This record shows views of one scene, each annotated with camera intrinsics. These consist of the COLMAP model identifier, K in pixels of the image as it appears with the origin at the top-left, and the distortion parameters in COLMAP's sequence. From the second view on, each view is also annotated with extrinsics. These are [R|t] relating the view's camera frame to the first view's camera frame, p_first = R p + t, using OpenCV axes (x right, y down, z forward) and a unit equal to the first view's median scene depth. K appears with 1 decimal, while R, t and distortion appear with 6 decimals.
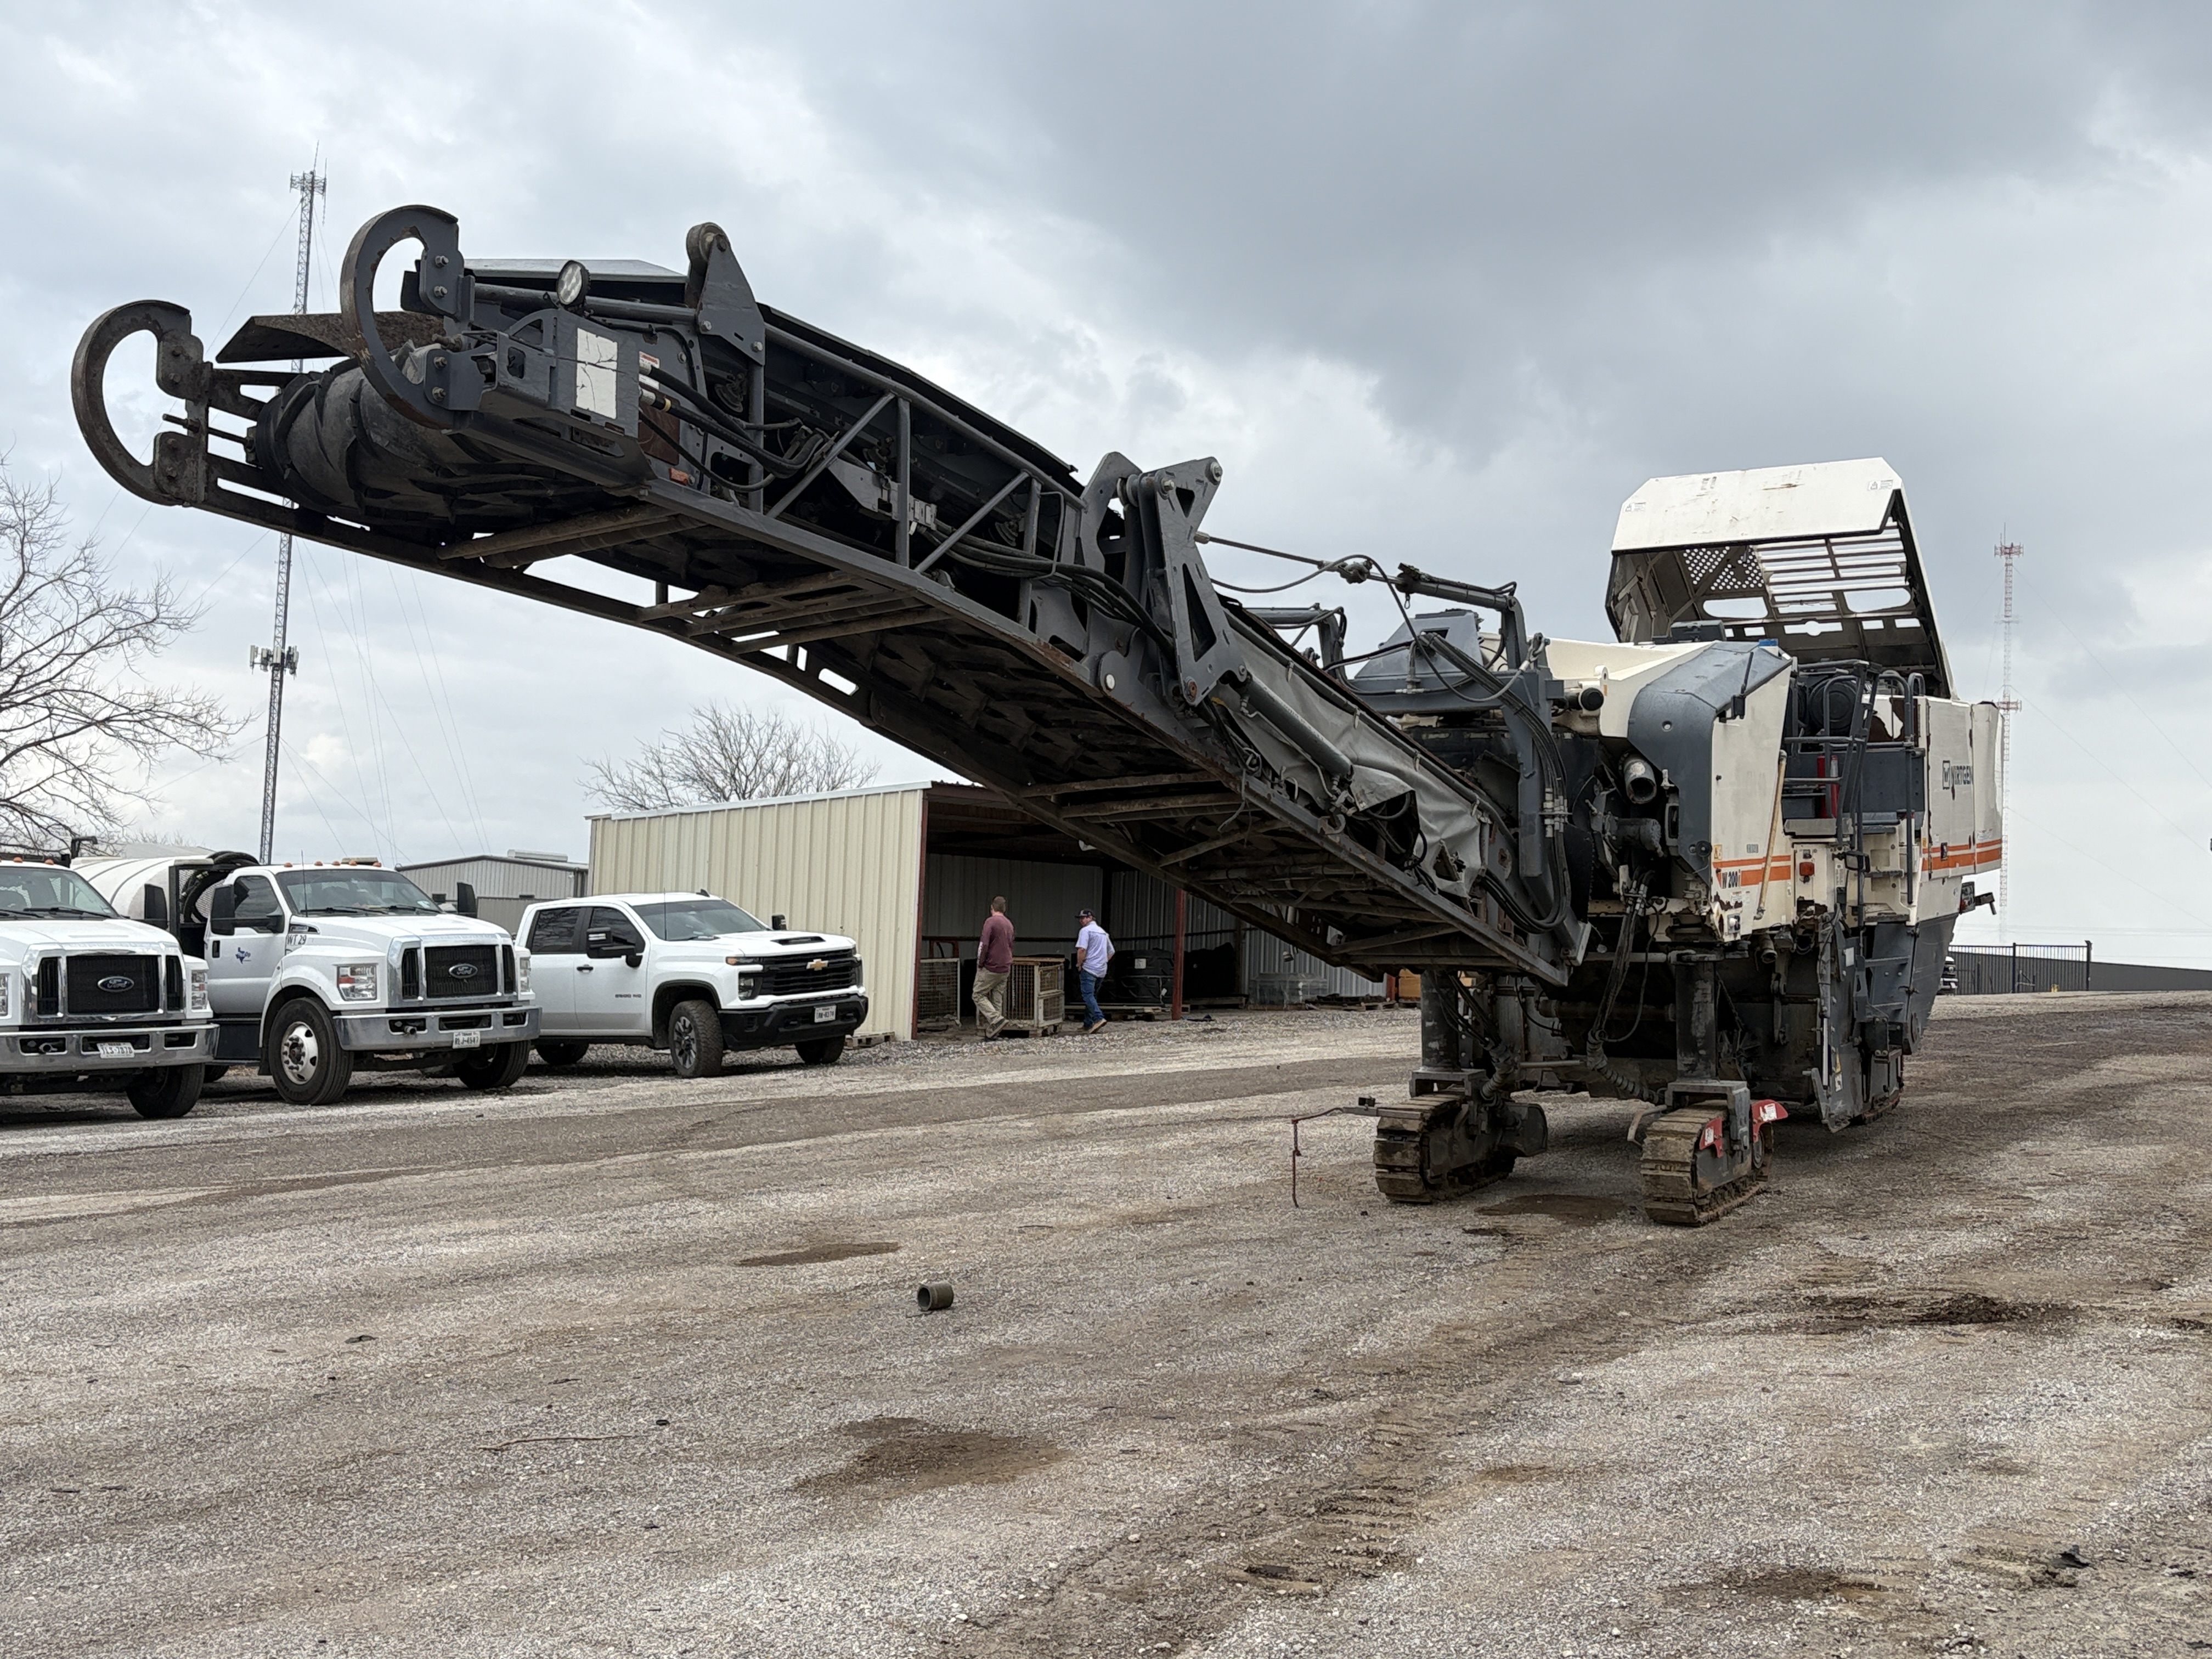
lens RADIAL K [[2341.6, 0, 1105.7], [0, 2341.6, 824.0], [0, 0, 1]] dist [-0.013793, 0.000000]
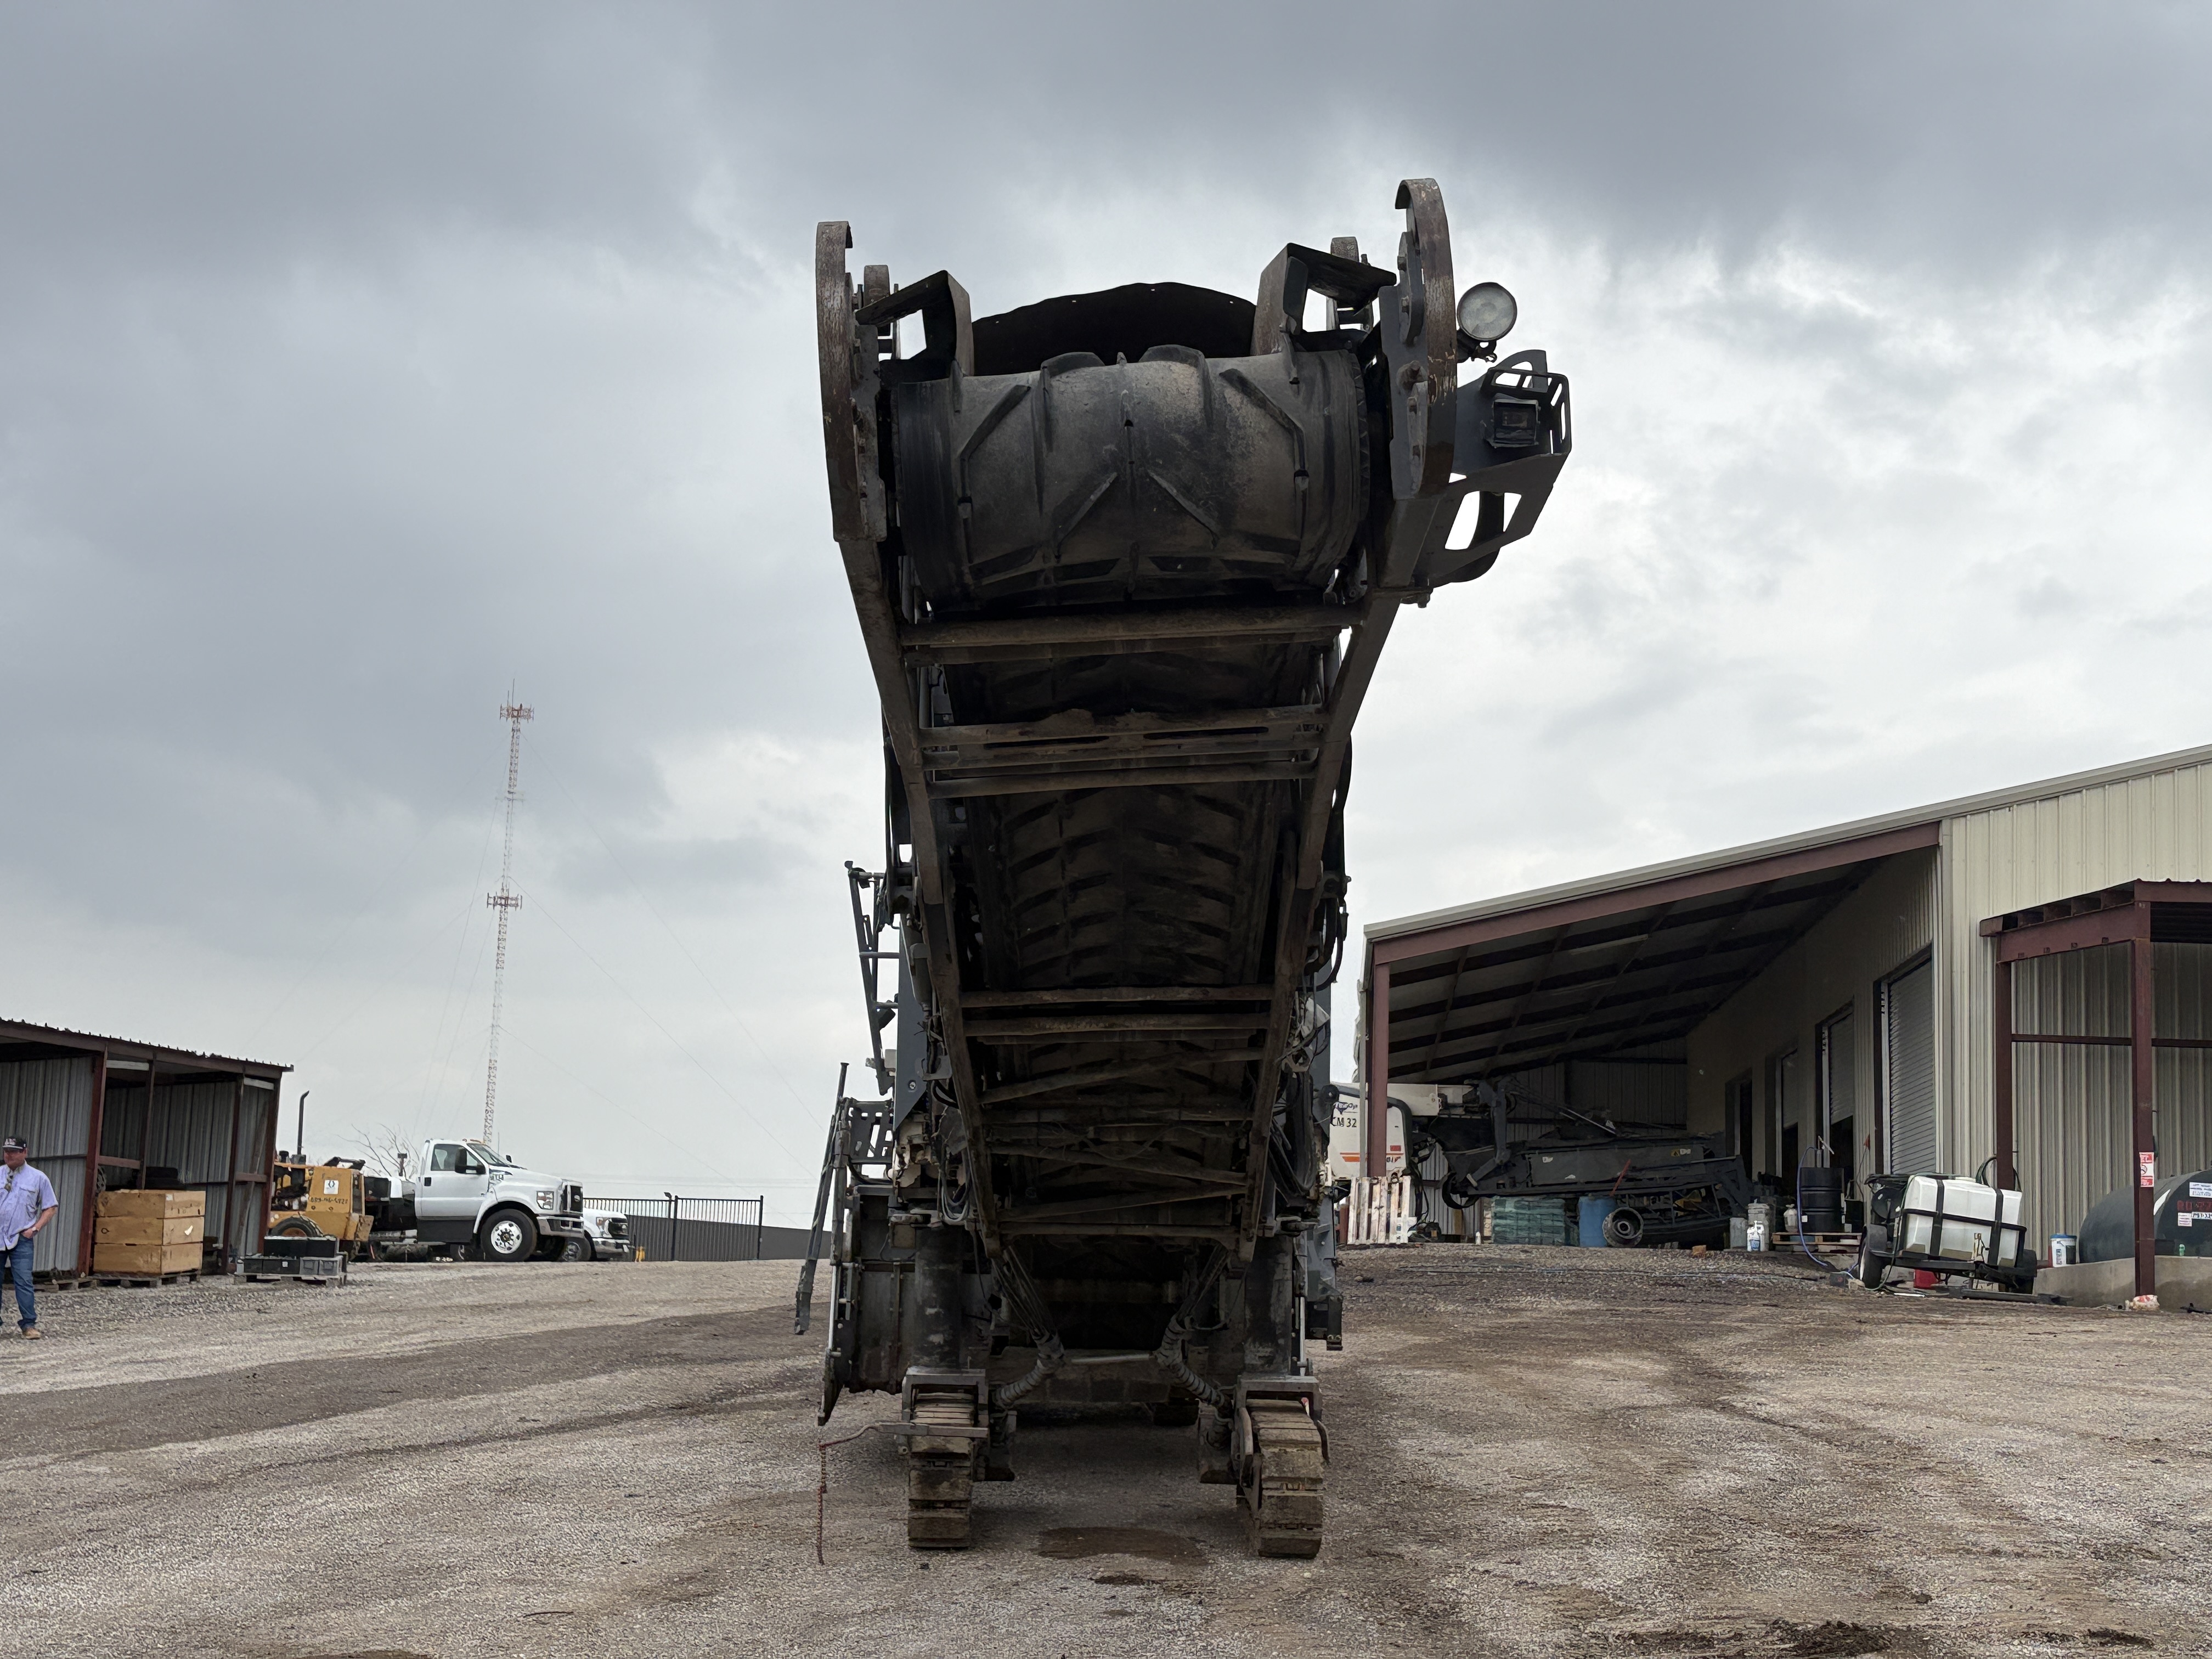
lens RADIAL K [[3097.1, 0, 1109.9], [0, 3097.1, 830.6], [0, 0, 1]] dist [-0.004232, 0.000000]
pose [[0.831347, 0.070326, 0.551286, -0.399431], [-0.034252, 0.996559, -0.075476, 0.003282], [-0.554697, 0.043864, 0.830895, 0.123665]]
